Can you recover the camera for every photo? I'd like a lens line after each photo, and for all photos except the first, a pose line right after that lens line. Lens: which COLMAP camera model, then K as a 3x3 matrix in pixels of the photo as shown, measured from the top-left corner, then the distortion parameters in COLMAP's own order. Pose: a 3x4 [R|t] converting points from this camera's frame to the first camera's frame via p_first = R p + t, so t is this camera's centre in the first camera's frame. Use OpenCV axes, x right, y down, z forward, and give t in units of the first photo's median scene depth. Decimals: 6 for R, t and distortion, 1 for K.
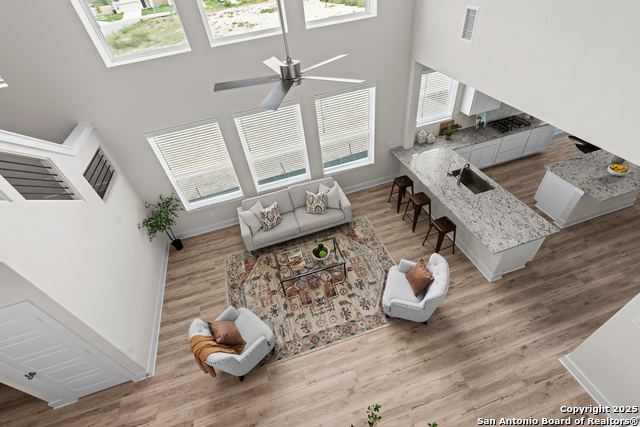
lens RADIAL K [[293.4, 0, 317.7], [0, 293.4, 207.4], [0, 0, 1]] dist [-0.001192, -0.000126]
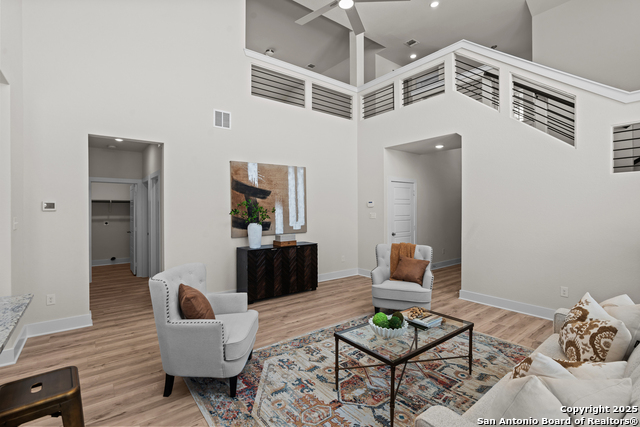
lens RADIAL K [[299.5, 0, 317.4], [0, 299.5, 208.3], [0, 0, 1]] dist [-0.004705, 0.000072]
pose [[-0.924879, 0.111361, -0.363590, 0.267498], [-0.166082, 0.741841, 0.649684, -0.280103], [0.342075, 0.661265, -0.667618, 1.129755]]
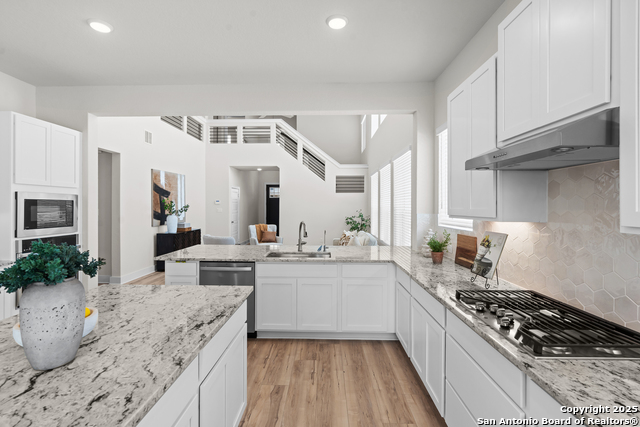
lens RADIAL K [[299.5, 0, 317.4], [0, 299.5, 208.3], [0, 0, 1]] dist [-0.004705, 0.000072]
pose [[-0.302795, 0.115118, -0.946078, 1.166120], [-0.613845, 0.735800, 0.285995, -0.397640], [0.729047, 0.667343, -0.152132, 1.115282]]
